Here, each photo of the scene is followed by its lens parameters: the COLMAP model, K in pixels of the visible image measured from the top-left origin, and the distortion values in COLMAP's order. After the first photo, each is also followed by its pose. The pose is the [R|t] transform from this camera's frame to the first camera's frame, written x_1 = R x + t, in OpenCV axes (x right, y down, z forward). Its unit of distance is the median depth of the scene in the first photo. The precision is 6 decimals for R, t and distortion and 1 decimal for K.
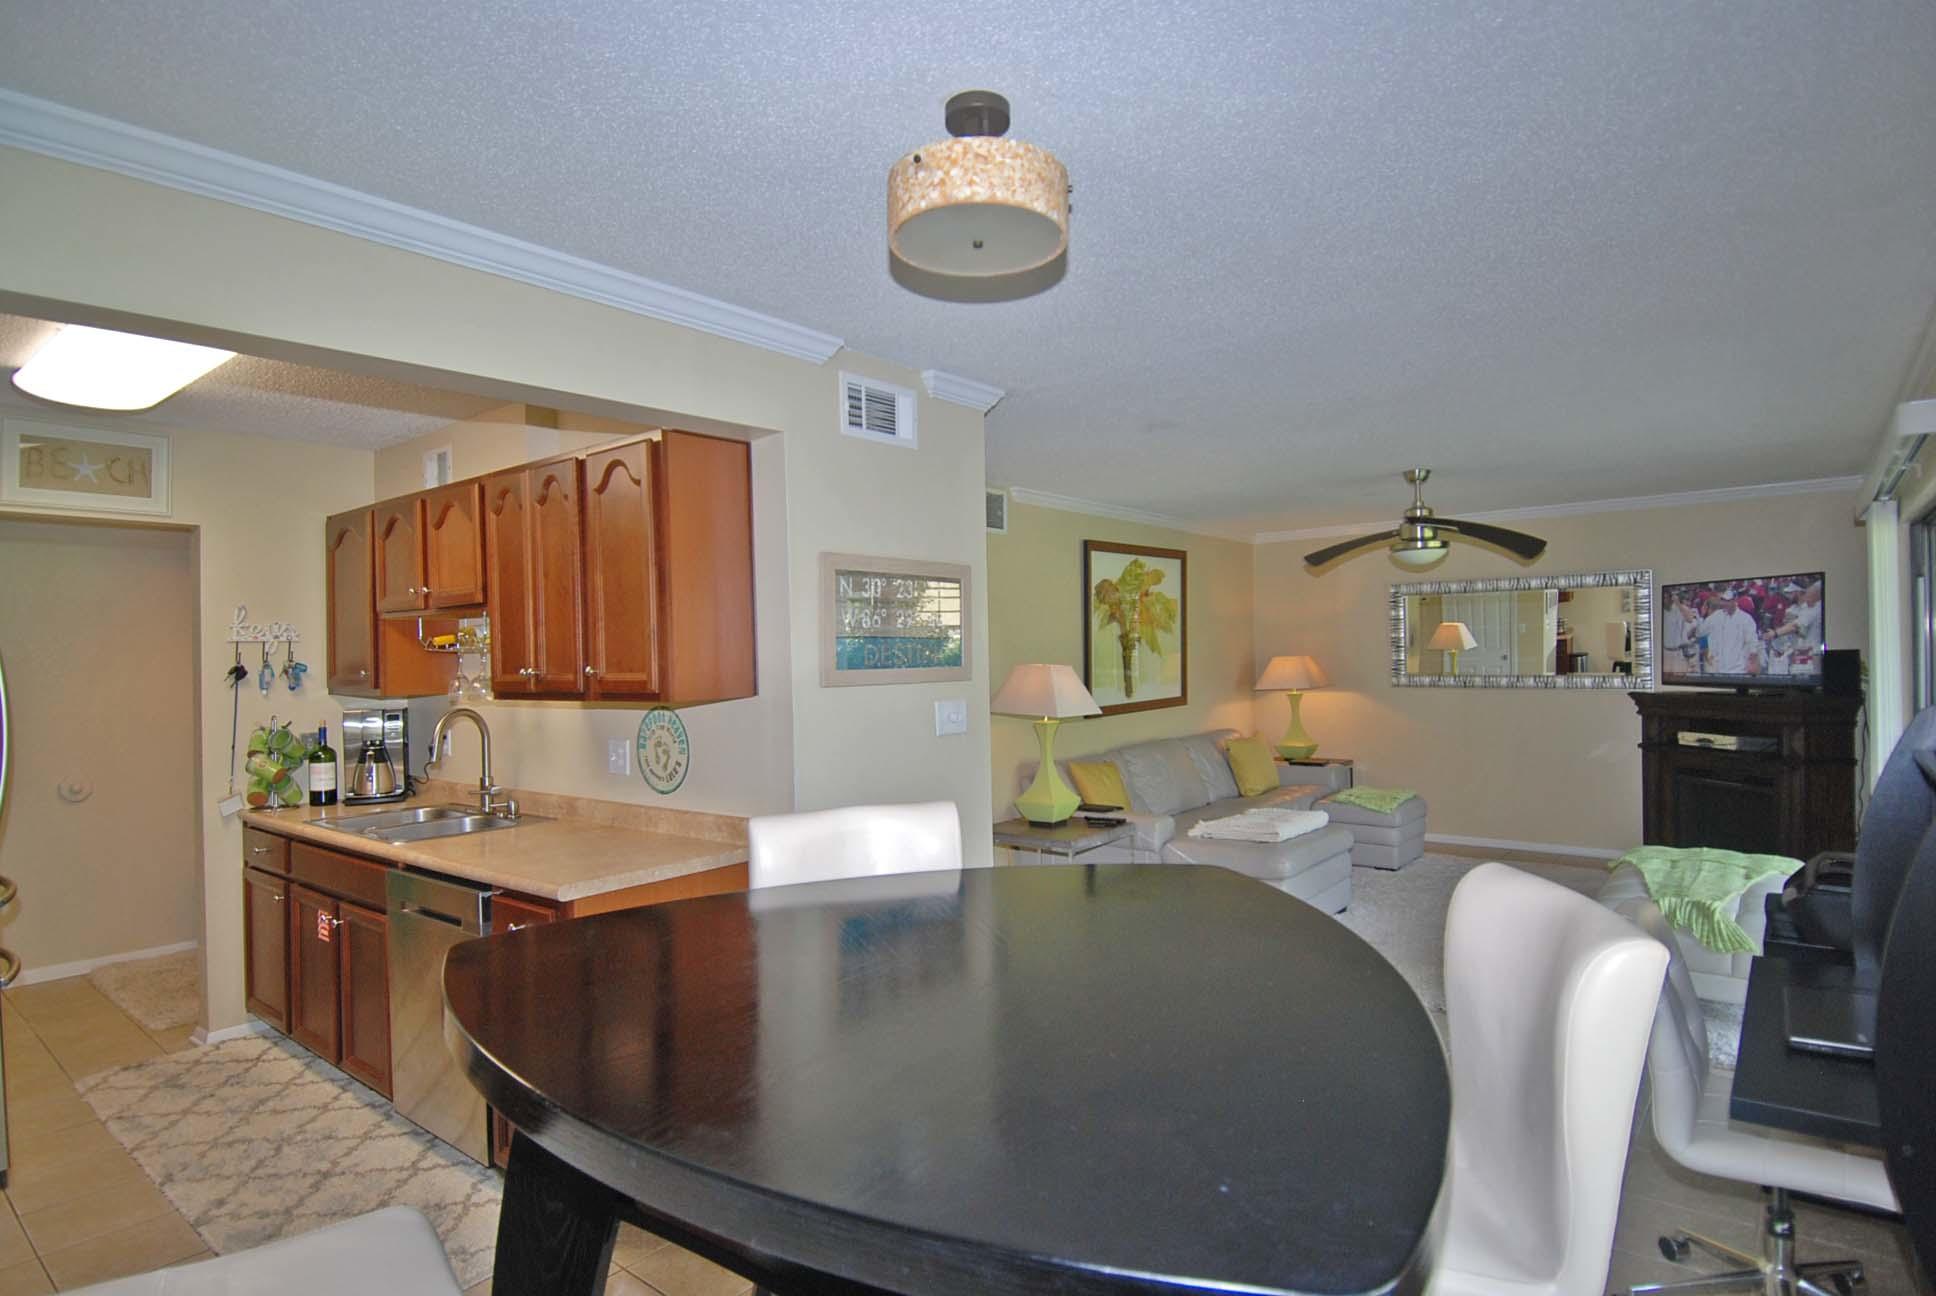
lens RADIAL K [[1024.3, 0, 968.0], [0, 1024.3, 648.0], [0, 0, 1]] dist [0.000468, 0.000264]
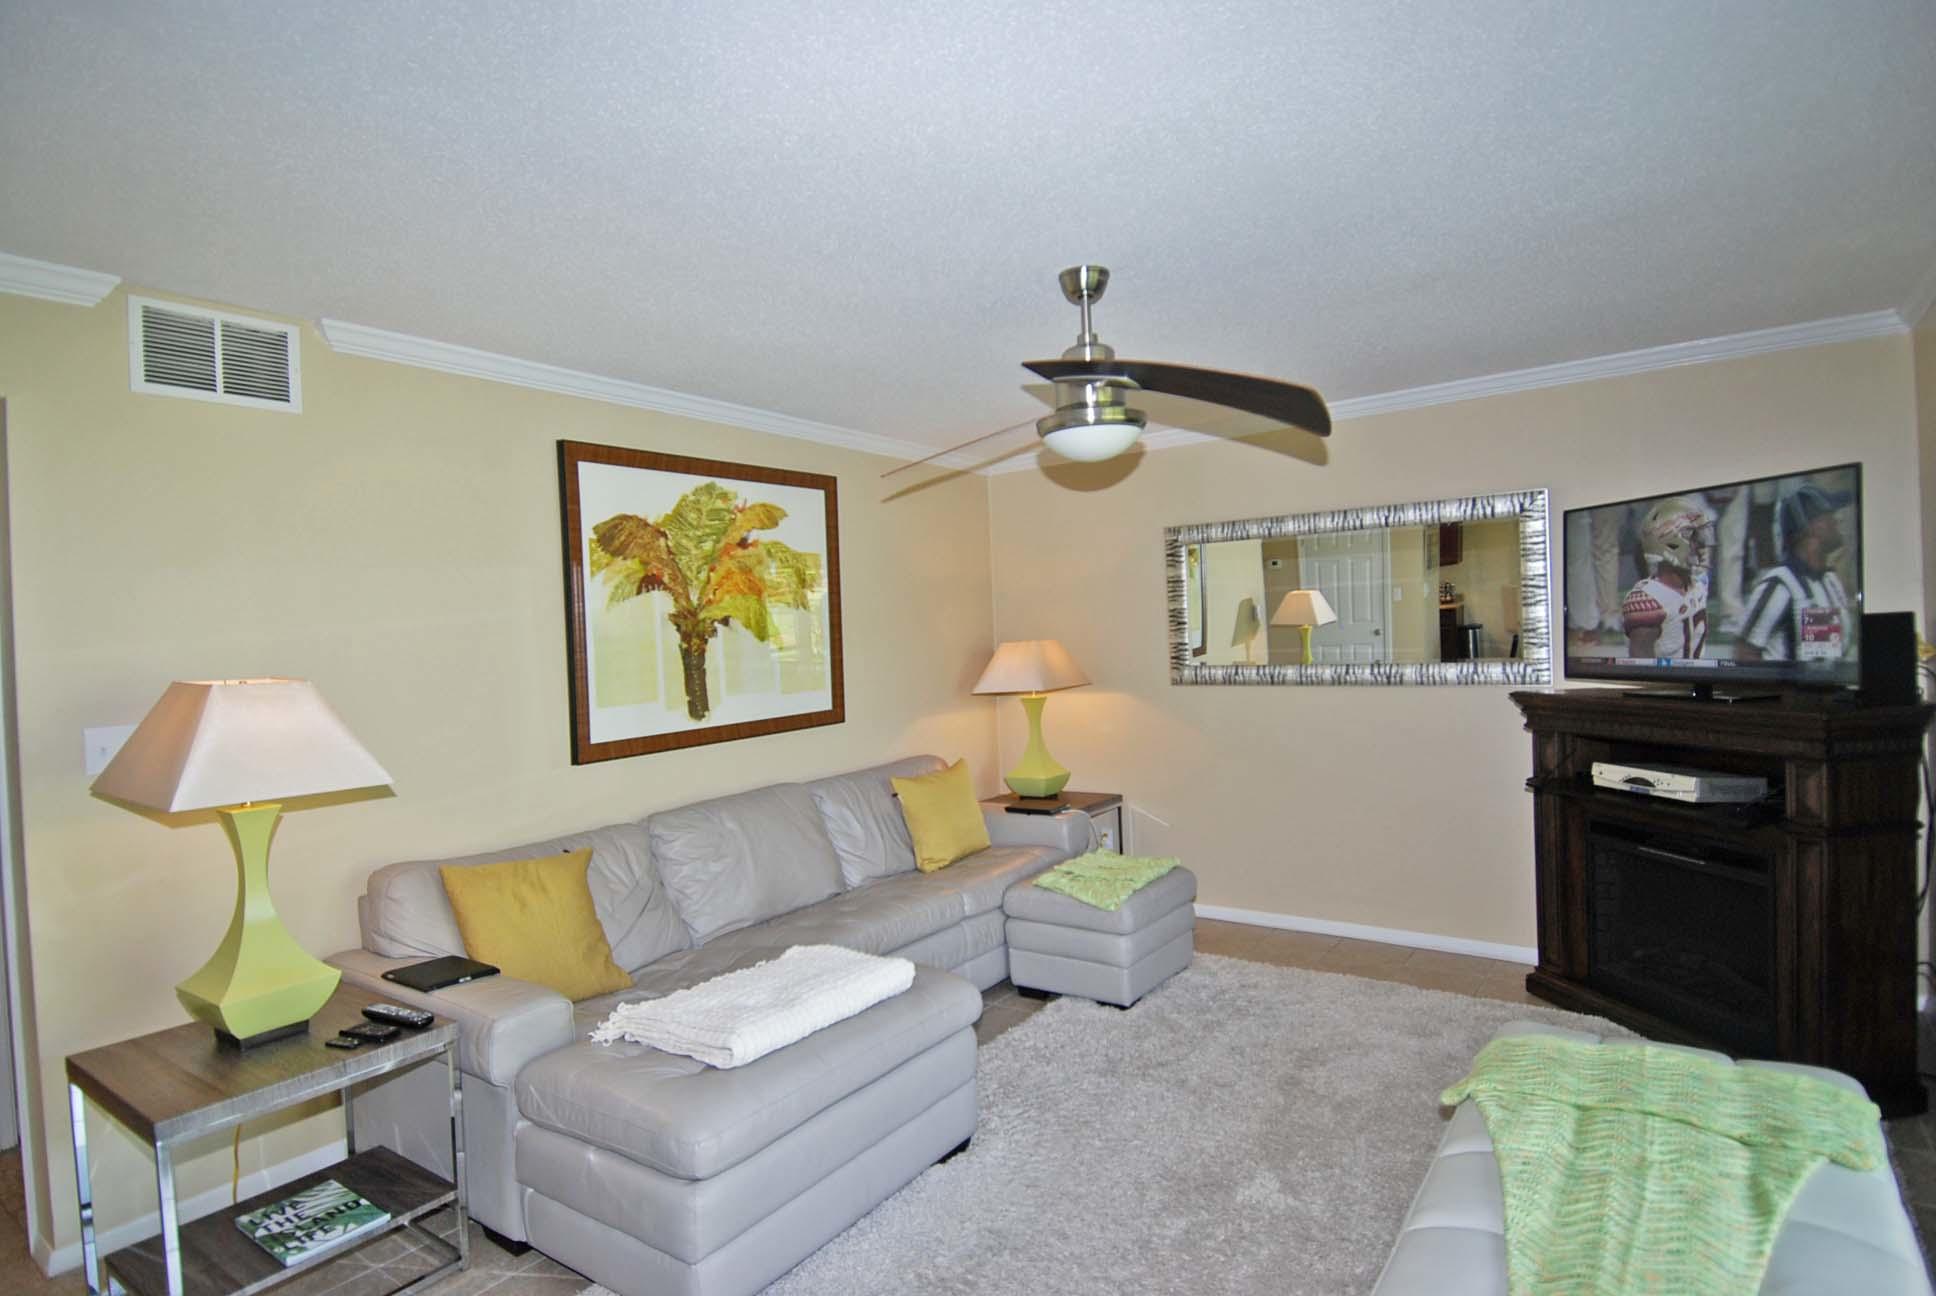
lens RADIAL K [[1024.2, 0, 965.9], [0, 1024.2, 664.2], [0, 0, 1]] dist [-0.000124, -0.000665]
pose [[0.997595, -0.023092, 0.065355, 0.275169], [0.020910, 0.999207, 0.033885, 0.000168], [-0.066086, -0.032437, 0.997287, 0.406487]]
